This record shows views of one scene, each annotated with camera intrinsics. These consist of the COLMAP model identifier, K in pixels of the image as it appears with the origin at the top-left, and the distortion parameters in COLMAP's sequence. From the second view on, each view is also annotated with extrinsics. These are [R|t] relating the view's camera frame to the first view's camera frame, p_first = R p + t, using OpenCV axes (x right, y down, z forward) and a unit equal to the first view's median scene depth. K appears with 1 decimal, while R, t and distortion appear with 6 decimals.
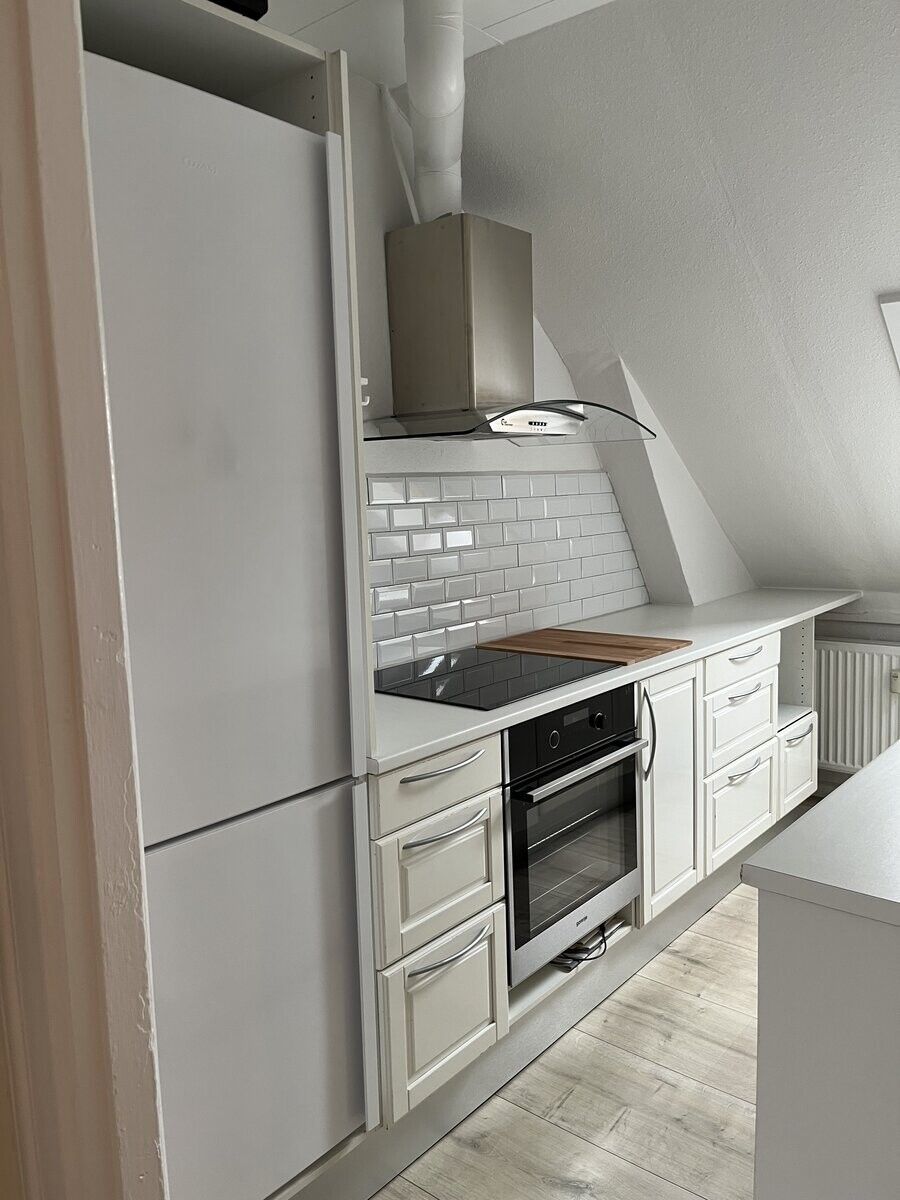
lens RADIAL K [[920.7, 0, 447.2], [0, 920.7, 598.4], [0, 0, 1]] dist [0.015484, 0.000589]
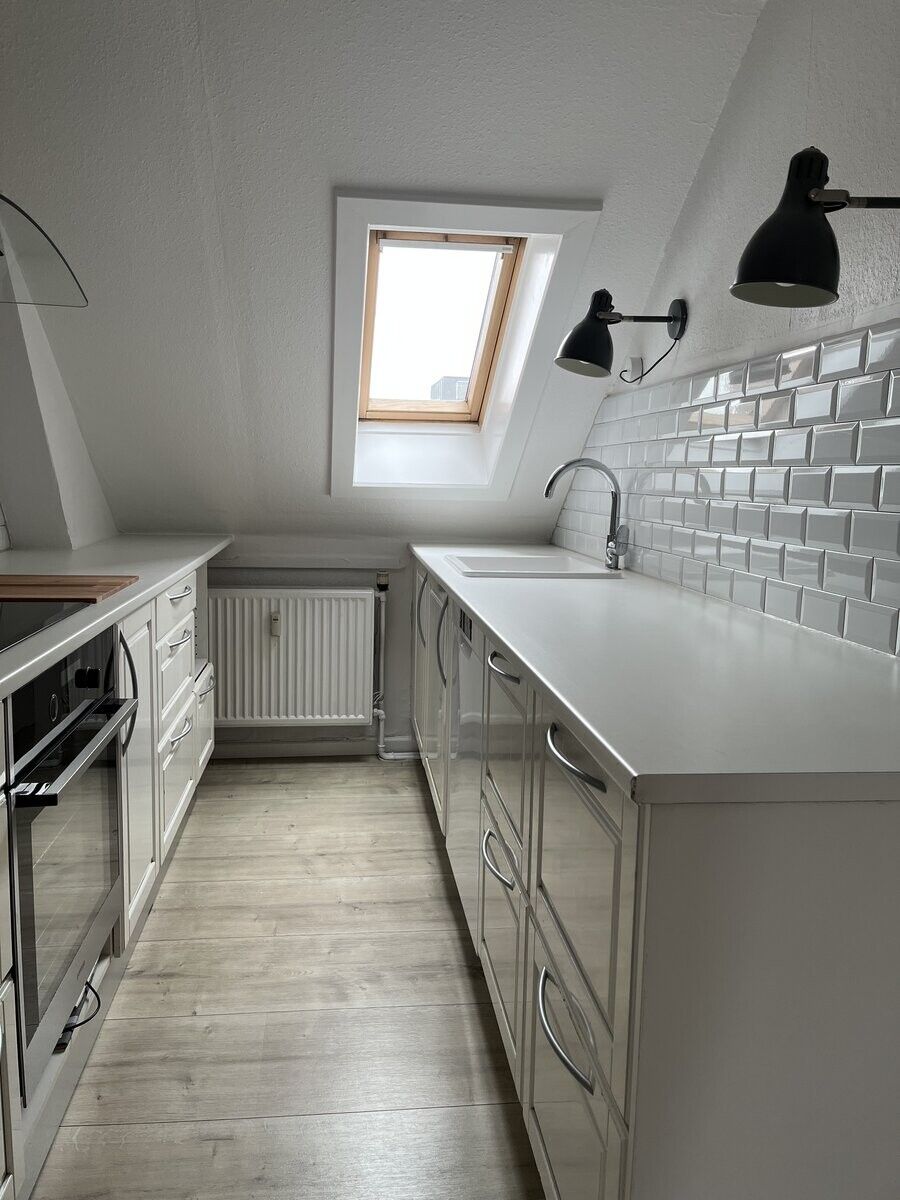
lens RADIAL K [[920.7, 0, 446.6], [0, 920.7, 592.3], [0, 0, 1]] dist [0.015484, 0.000589]
pose [[0.683828, -0.046405, 0.728166, -0.146274], [0.042173, 0.998821, 0.024049, 0.058600], [-0.728423, 0.014264, 0.684979, 0.298939]]
